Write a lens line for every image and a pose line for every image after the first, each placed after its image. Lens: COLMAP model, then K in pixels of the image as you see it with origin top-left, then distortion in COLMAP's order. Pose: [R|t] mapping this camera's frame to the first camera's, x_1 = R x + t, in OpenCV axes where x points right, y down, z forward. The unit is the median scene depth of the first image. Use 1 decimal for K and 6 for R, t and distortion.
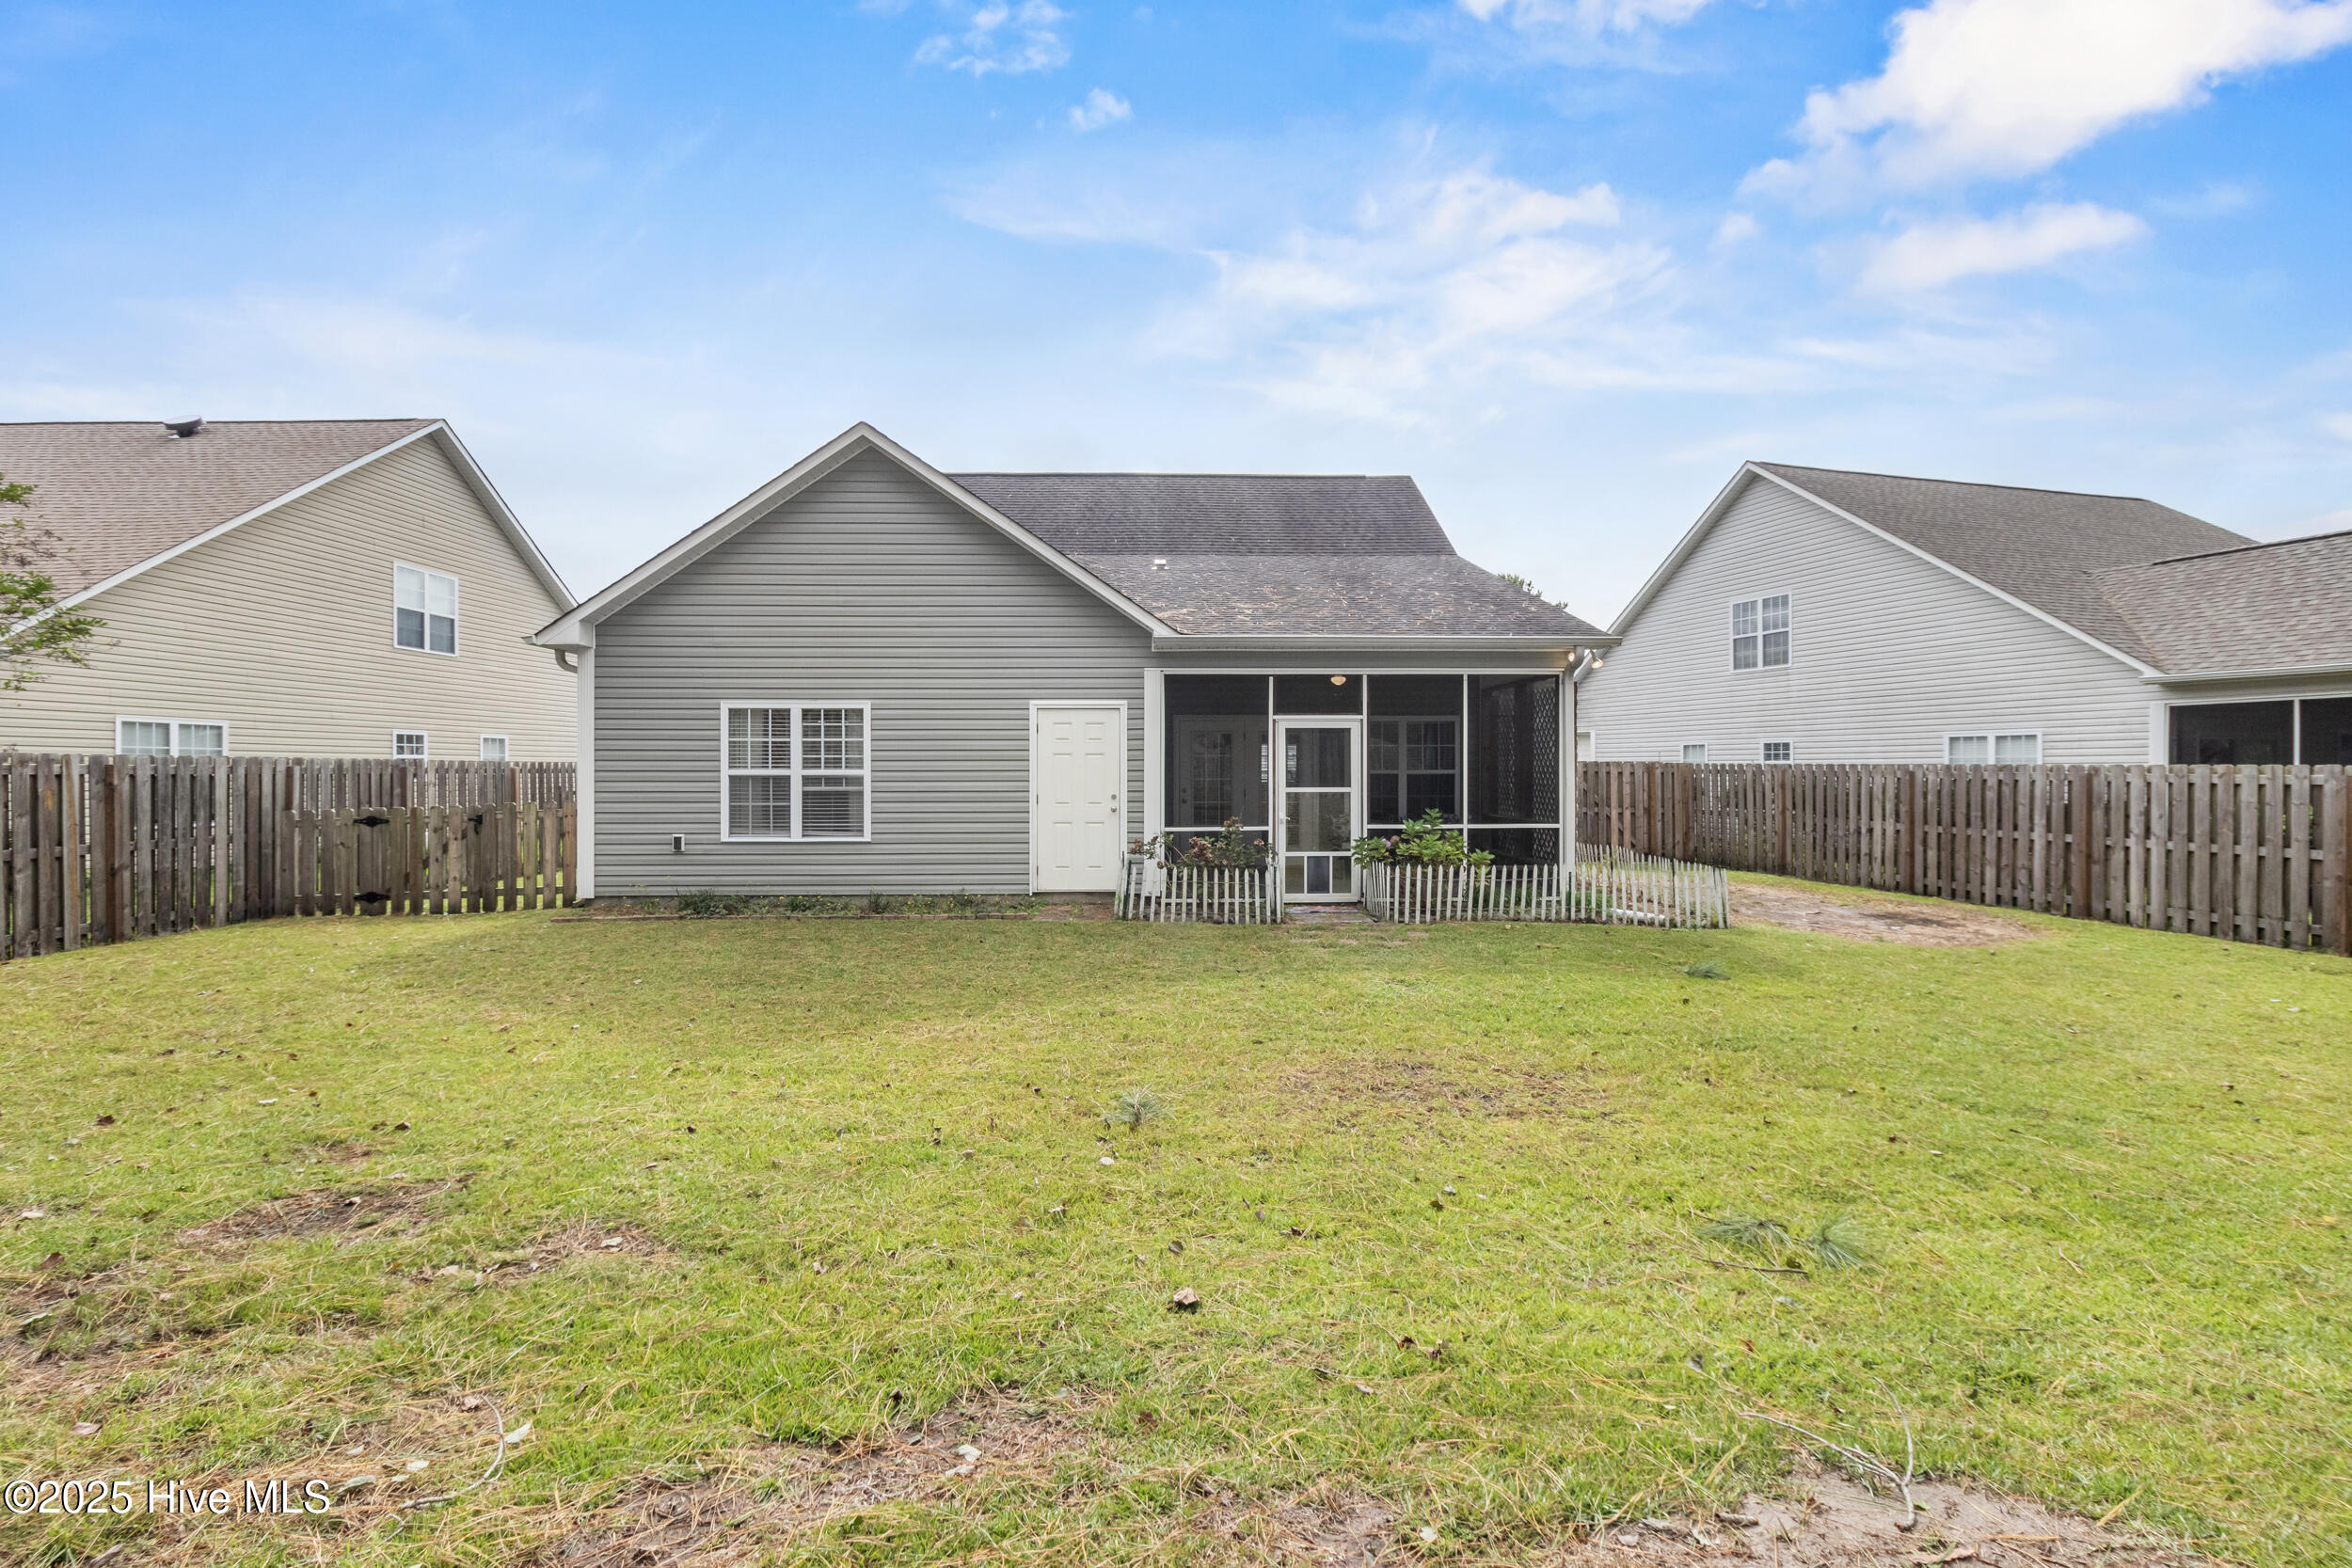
lens RADIAL K [[1102.8, 0, 1179.3], [0, 1102.8, 773.9], [0, 0, 1]] dist [0.002927, -0.000308]
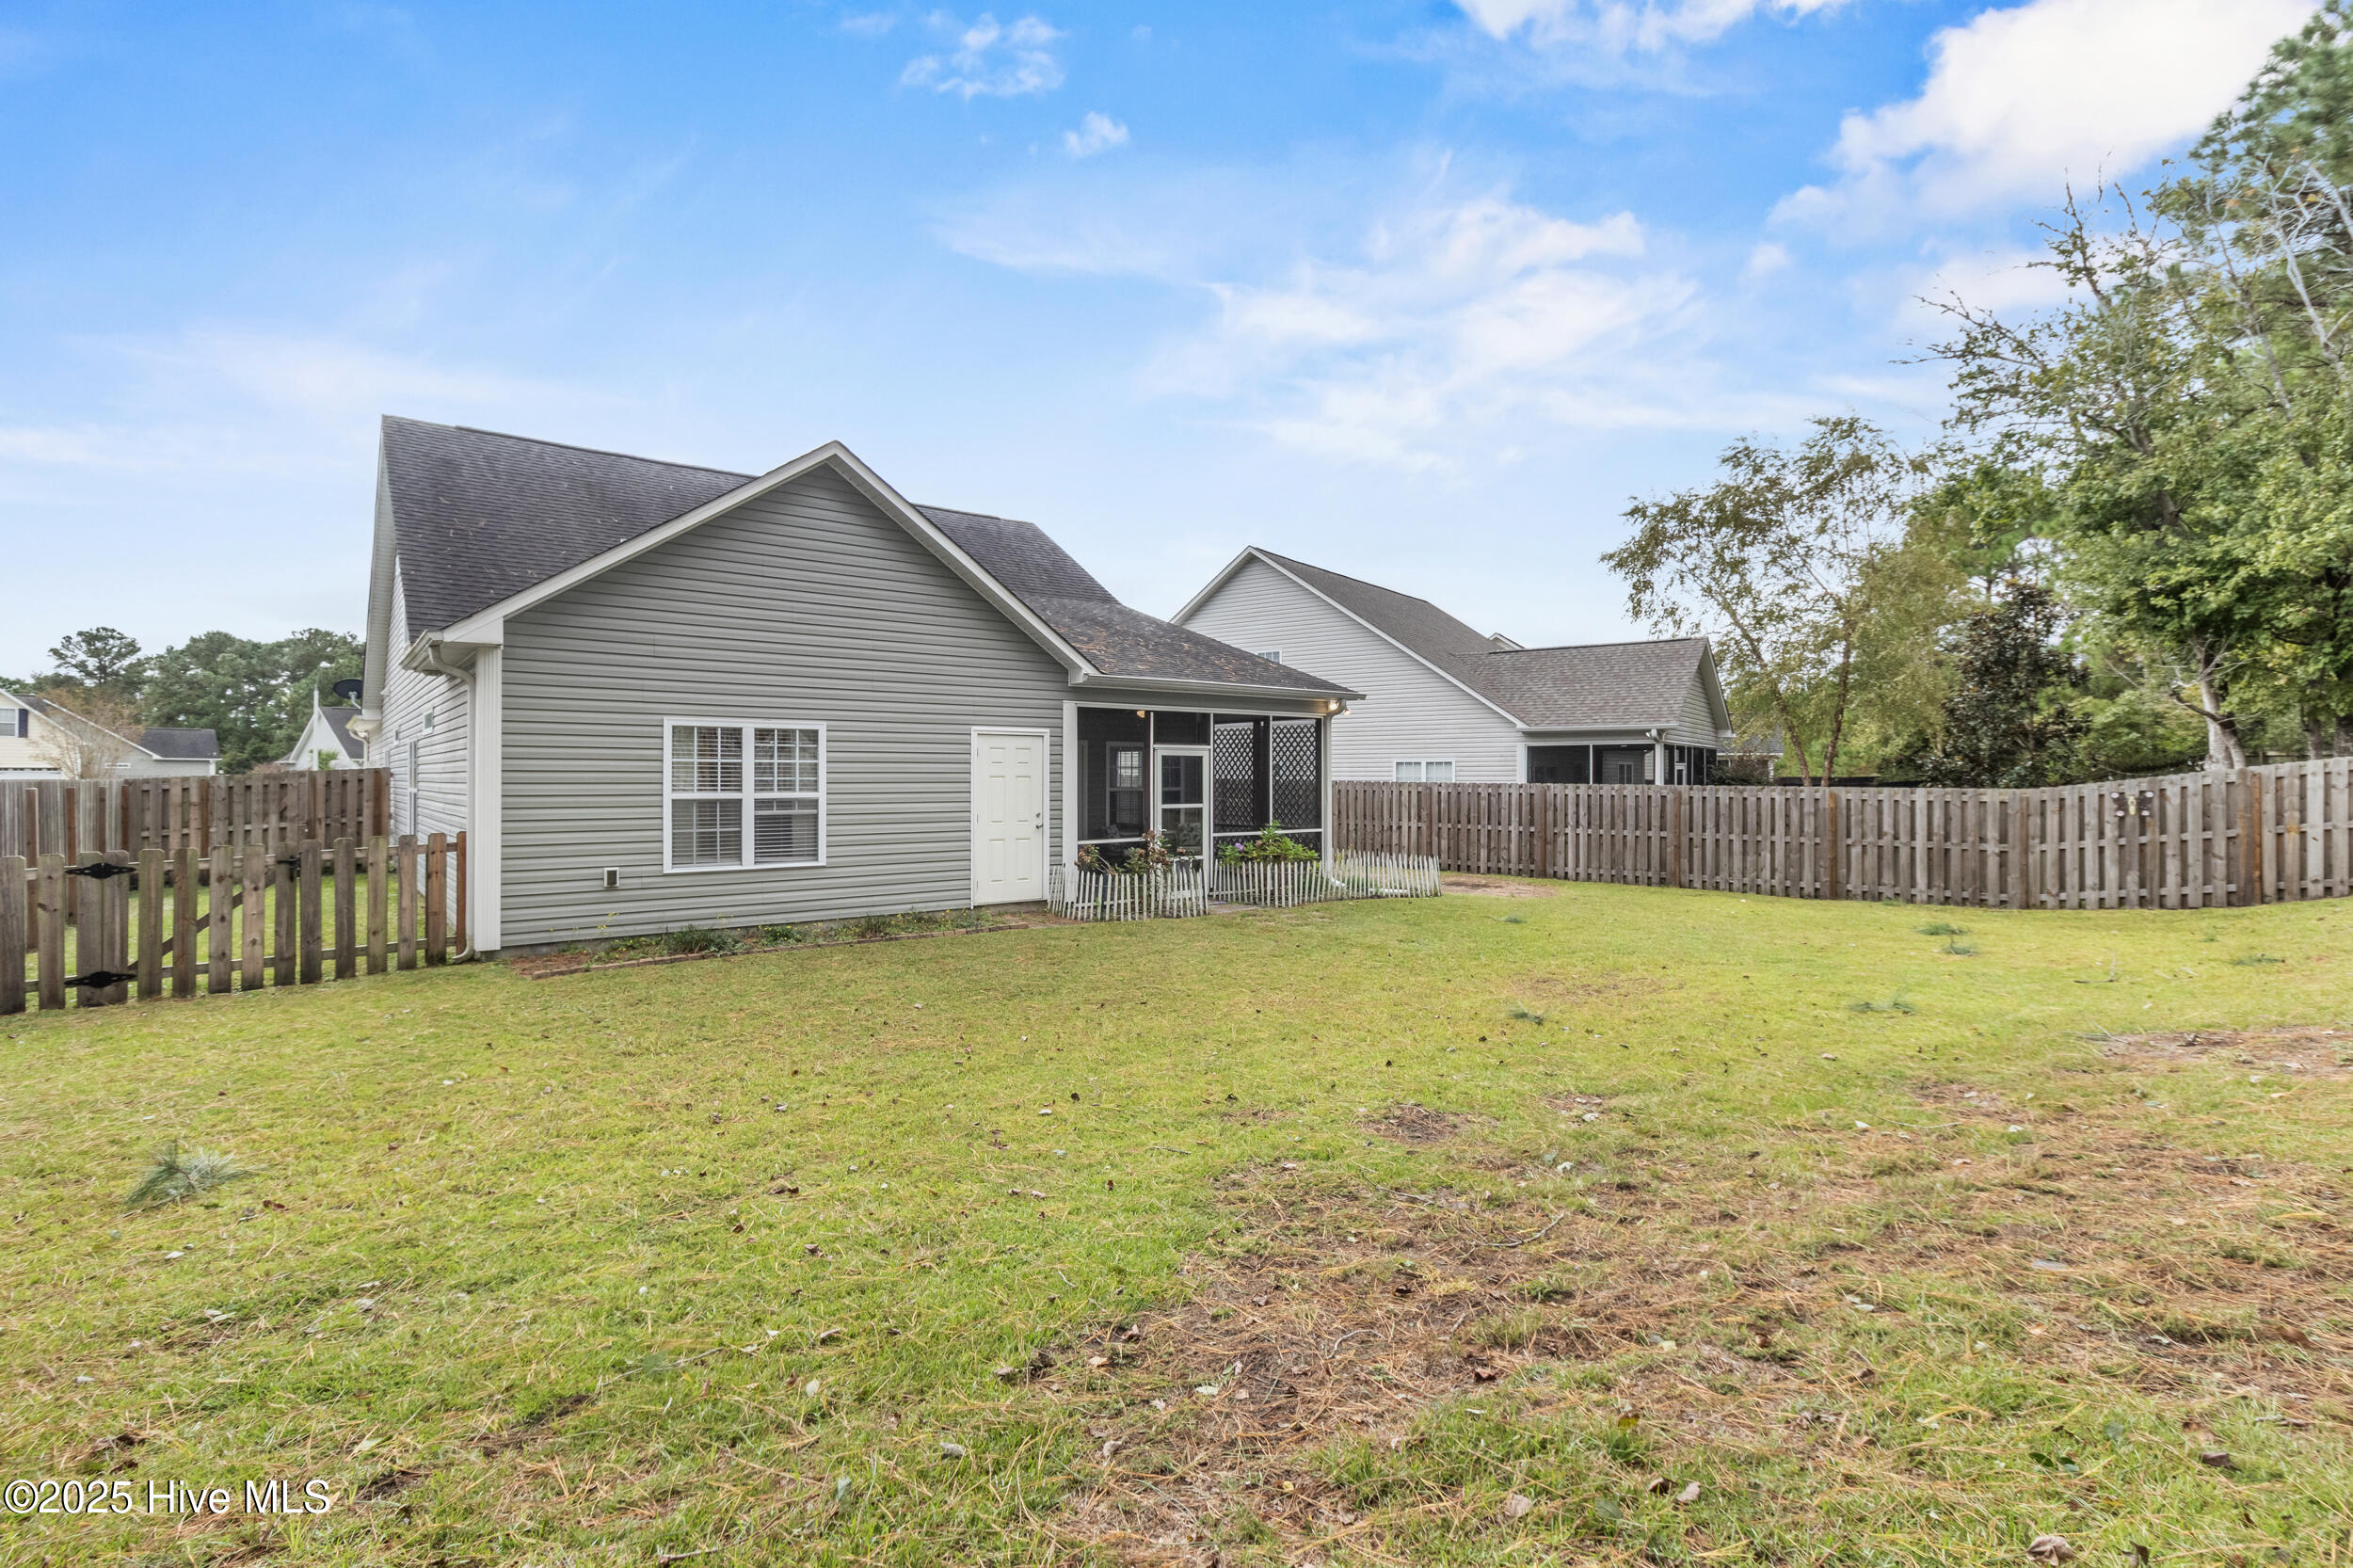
lens RADIAL K [[1103.4, 0, 1180.3], [0, 1103.4, 784.8], [0, 0, 1]] dist [0.002927, -0.000308]
pose [[0.796489, -0.003137, 0.604645, -0.618904], [0.003287, 0.999994, 0.000858, -0.010188], [-0.604644, 0.001304, 0.796495, 0.028078]]
